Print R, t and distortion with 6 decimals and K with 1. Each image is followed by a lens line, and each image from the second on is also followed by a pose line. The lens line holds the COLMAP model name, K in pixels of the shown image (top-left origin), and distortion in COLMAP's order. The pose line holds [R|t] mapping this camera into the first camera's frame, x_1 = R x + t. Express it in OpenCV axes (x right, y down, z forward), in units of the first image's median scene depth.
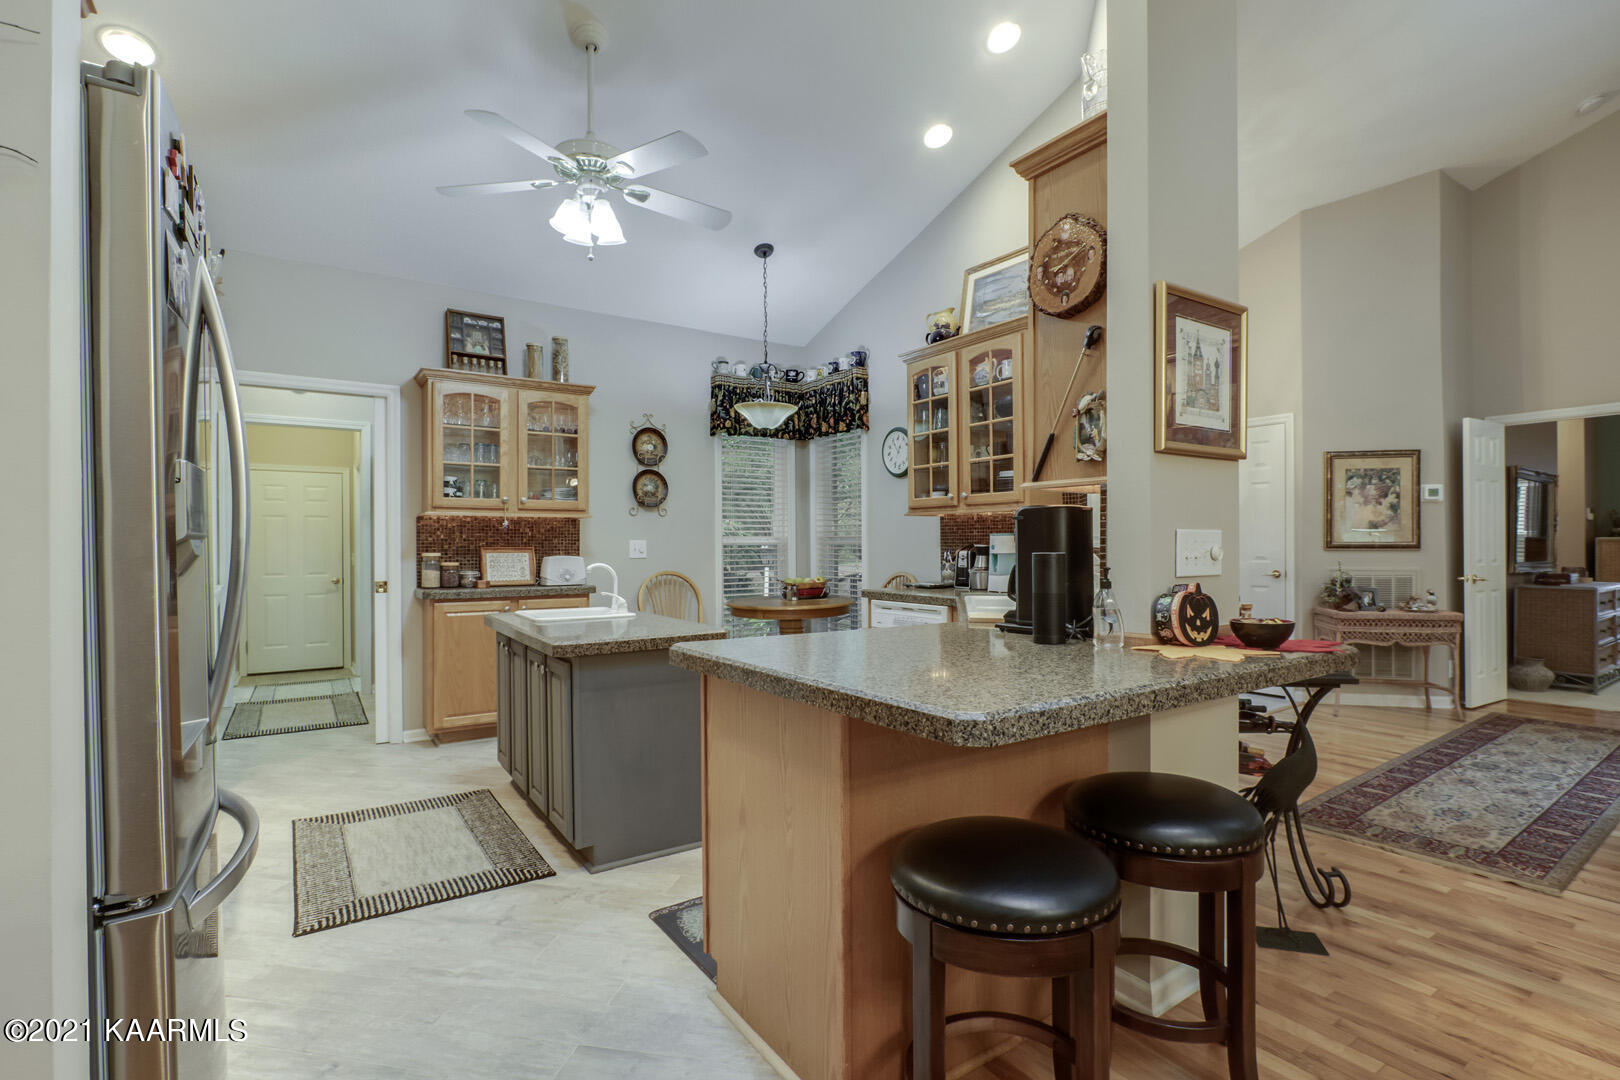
lens RADIAL K [[759.6, 0, 811.9], [0, 759.6, 547.1], [0, 0, 1]] dist [-0.016047, 0.001867]
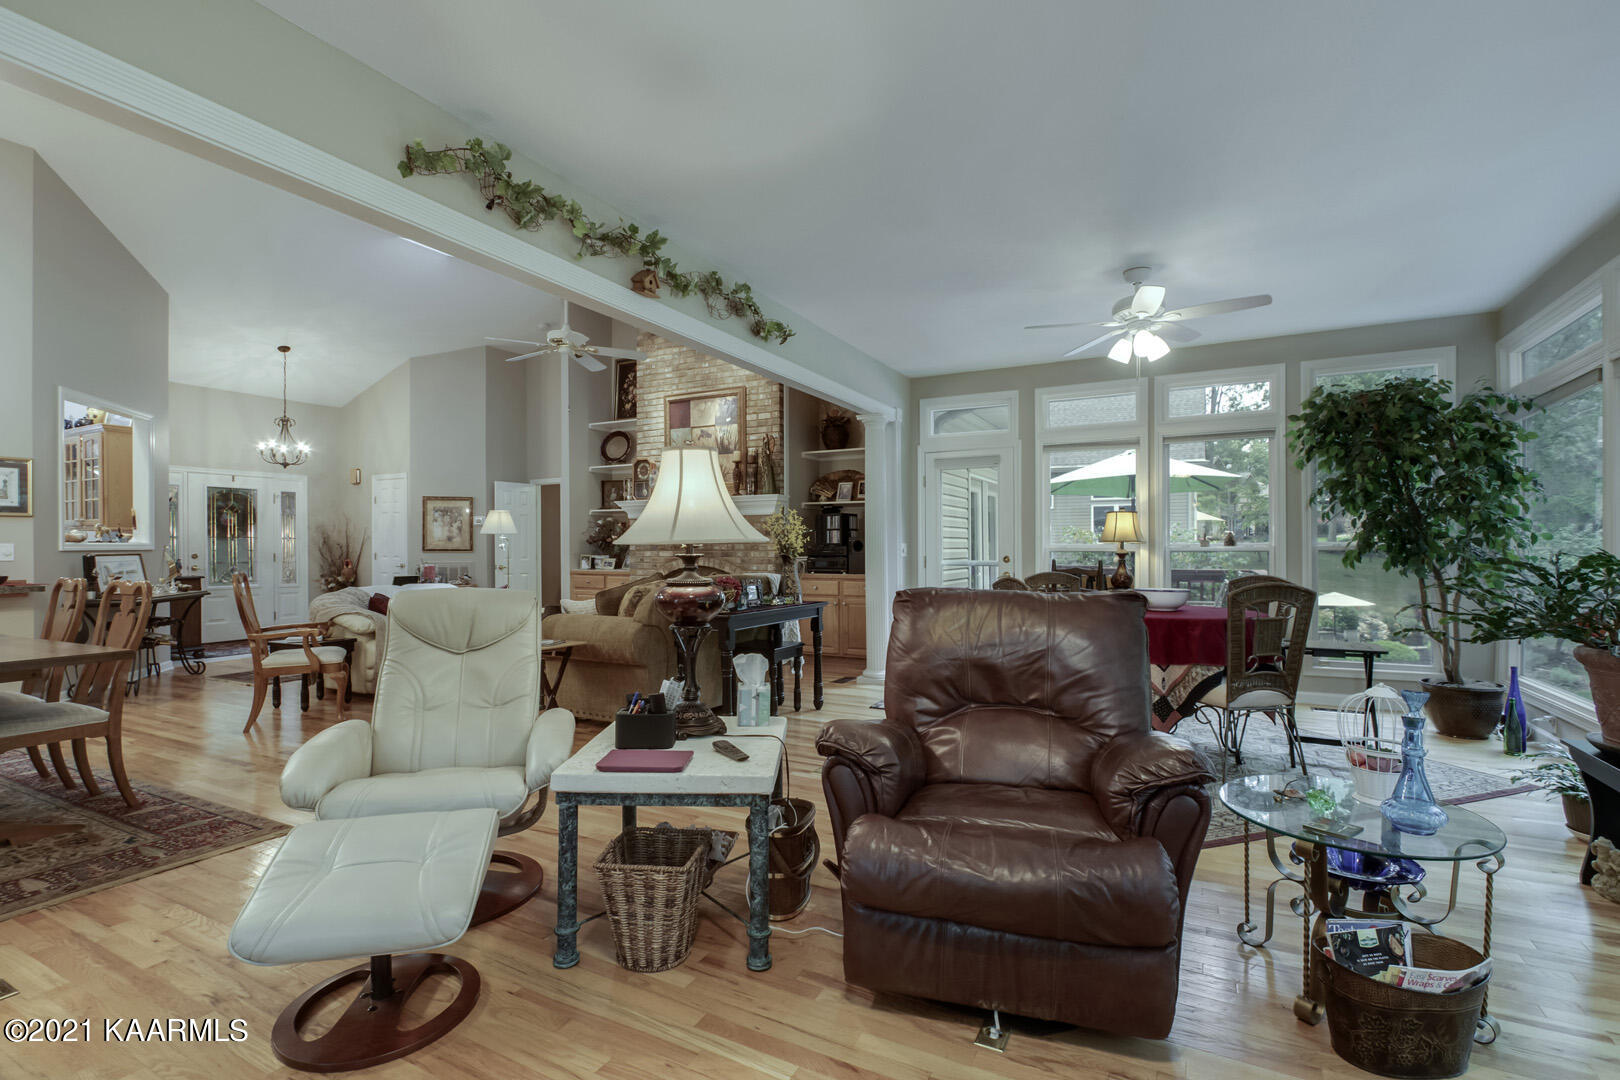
lens RADIAL K [[744.9, 0, 815.4], [0, 744.9, 549.9], [0, 0, 1]] dist [-0.014612, 0.004224]
pose [[0.883299, 0.001171, 0.468808, 0.770474], [-0.001117, 0.999999, -0.000394, -0.001015], [-0.468808, -0.000176, 0.883300, -1.098070]]
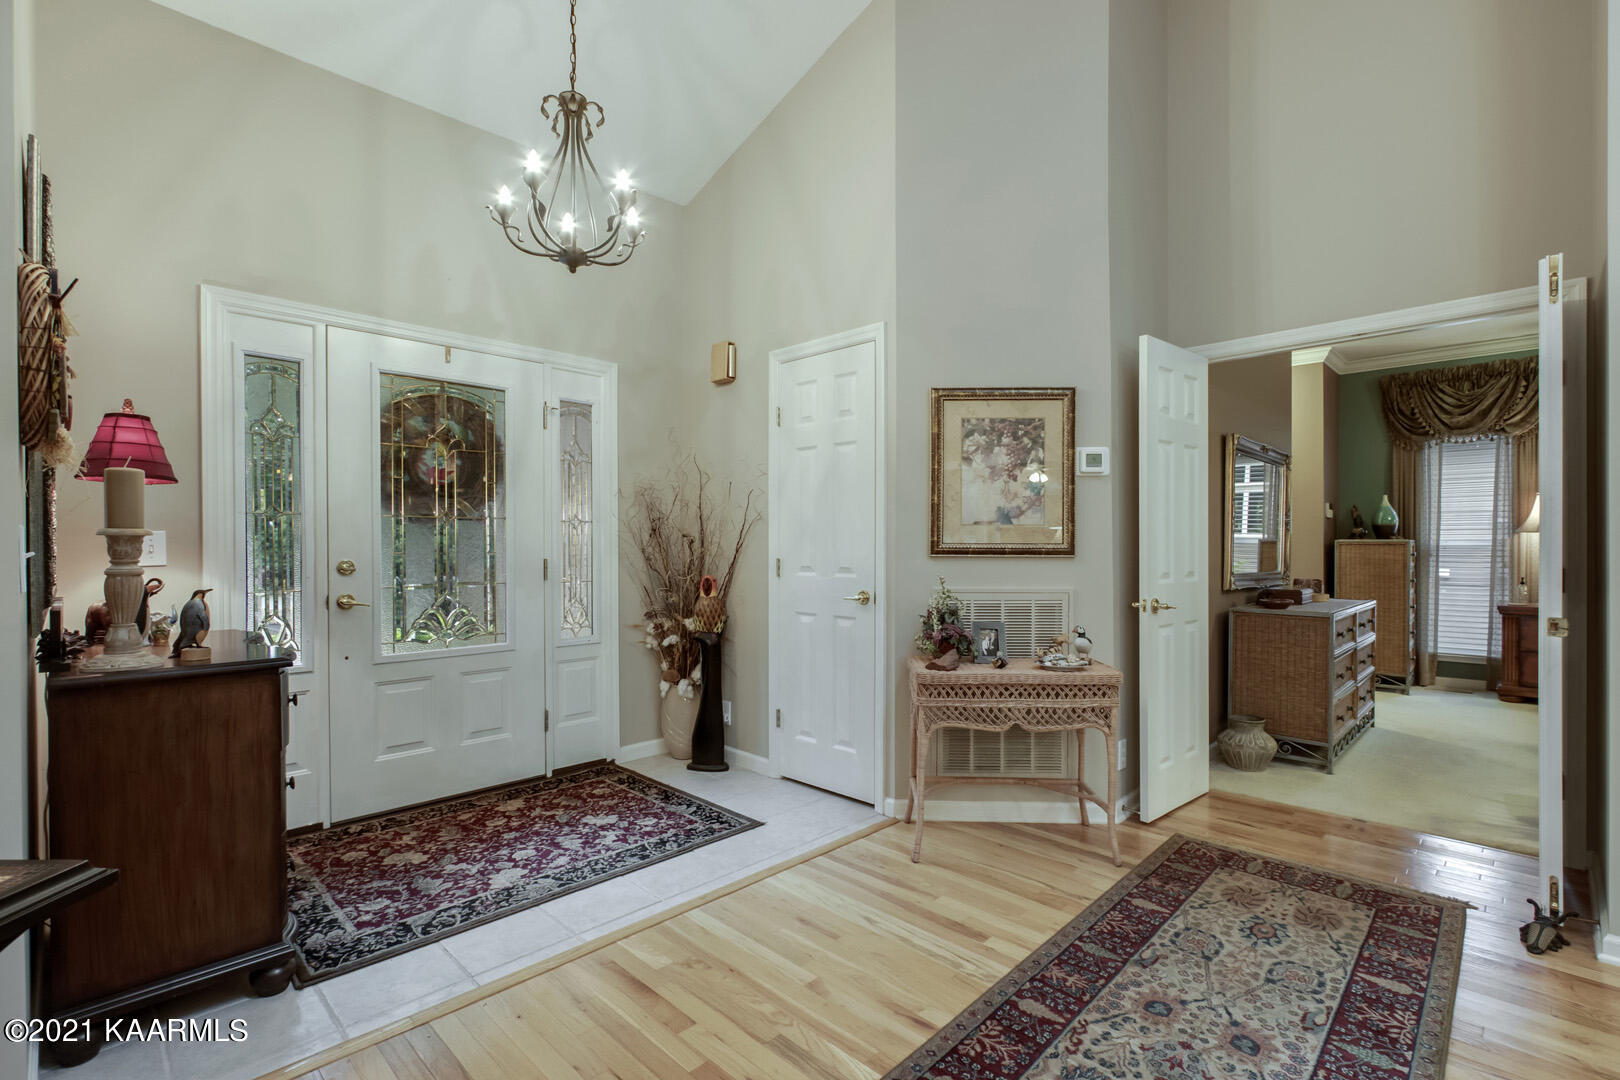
lens RADIAL K [[747.3, 0, 814.6], [0, 747.3, 550.2], [0, 0, 1]] dist [-0.012855, 0.003689]
pose [[0.981455, 0.003058, 0.191668, 0.547164], [-0.003720, 0.999988, 0.003094, -0.003065], [-0.191656, -0.003750, 0.981455, 0.510916]]
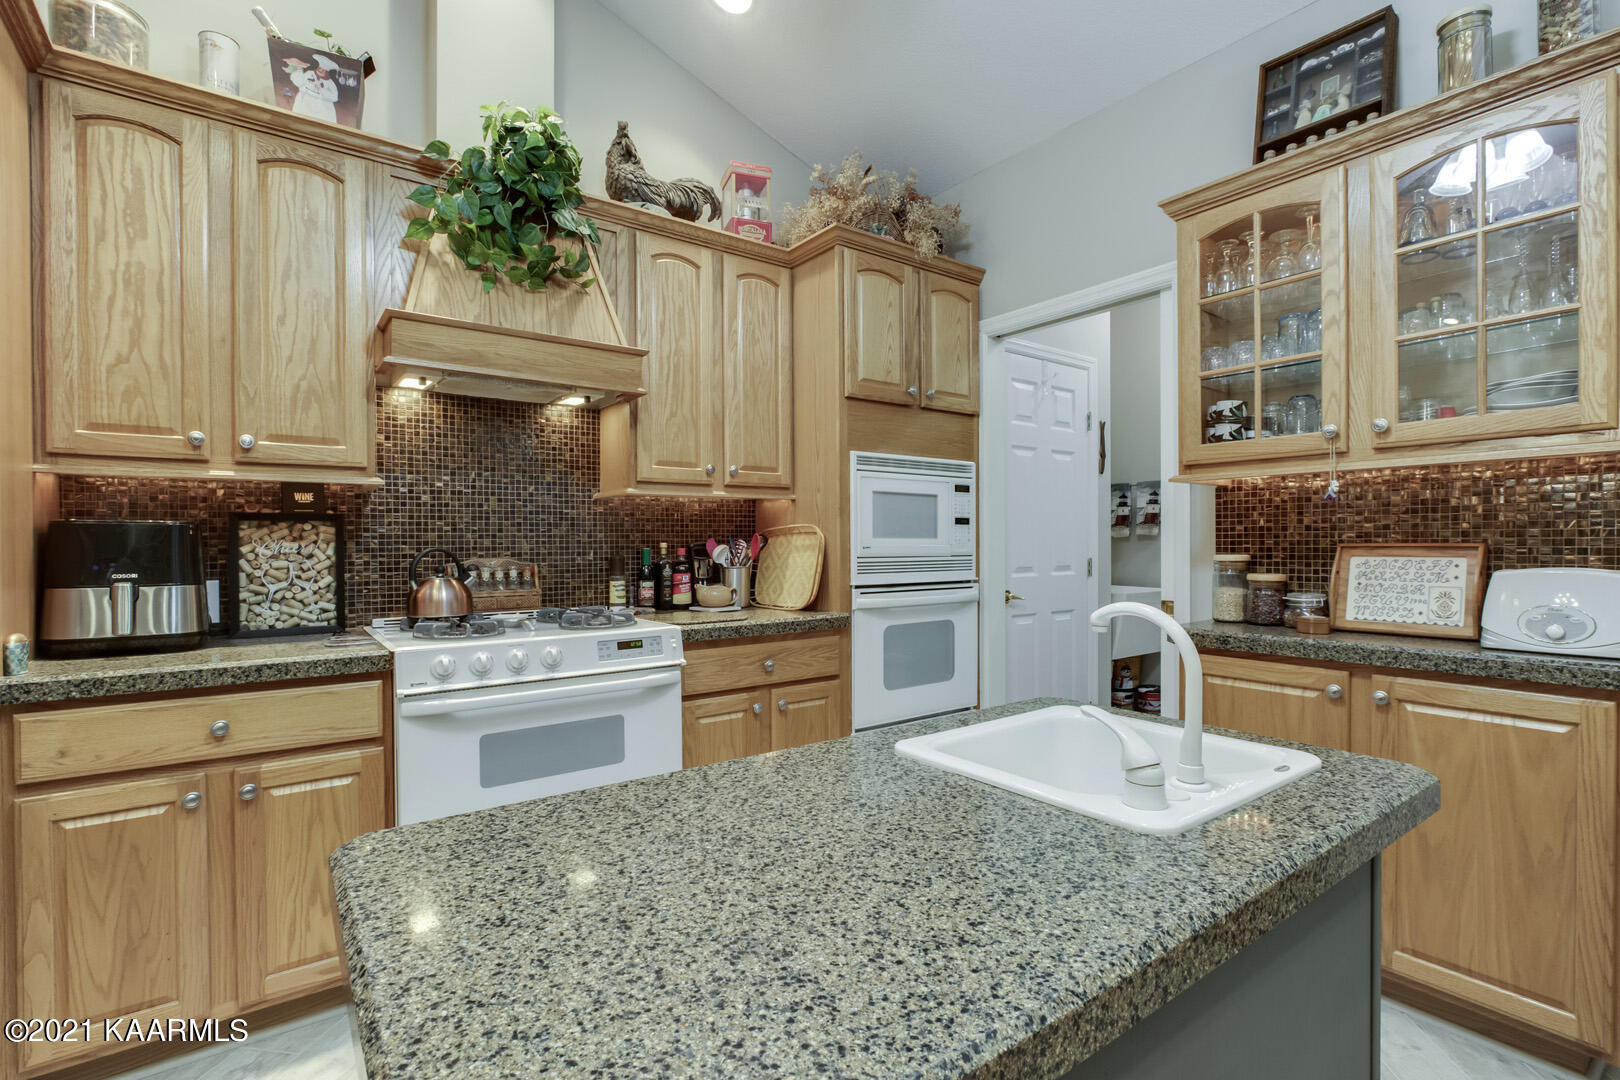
lens RADIAL K [[747.3, 0, 814.6], [0, 747.3, 550.2], [0, 0, 1]] dist [-0.012855, 0.003689]
pose [[0.039584, 0.011018, -0.999156, -0.001437], [0.002712, 0.999934, 0.011134, -0.001637], [0.999213, -0.003150, 0.039551, 0.645323]]
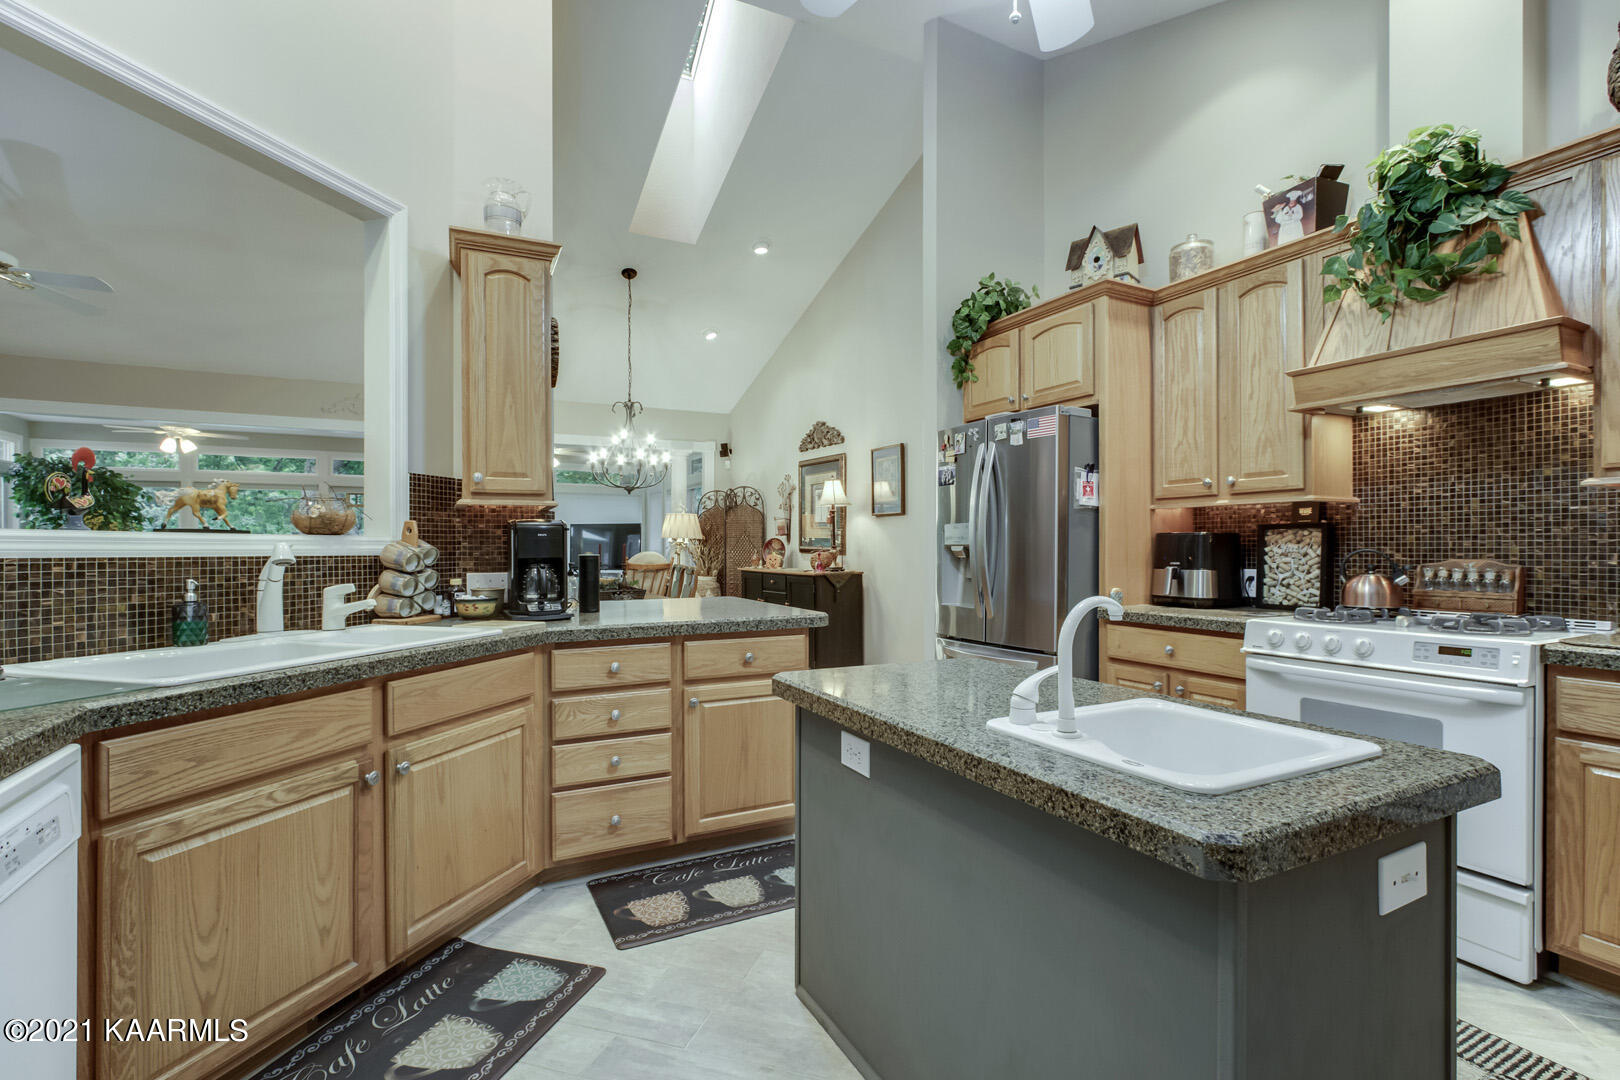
lens RADIAL K [[747.3, 0, 814.6], [0, 747.3, 550.2], [0, 0, 1]] dist [-0.012855, 0.003689]
pose [[-0.992632, 0.005137, 0.121062, -0.139400], [0.005828, 0.999969, 0.005355, -0.002958], [-0.121031, 0.006021, -0.992630, 1.022289]]
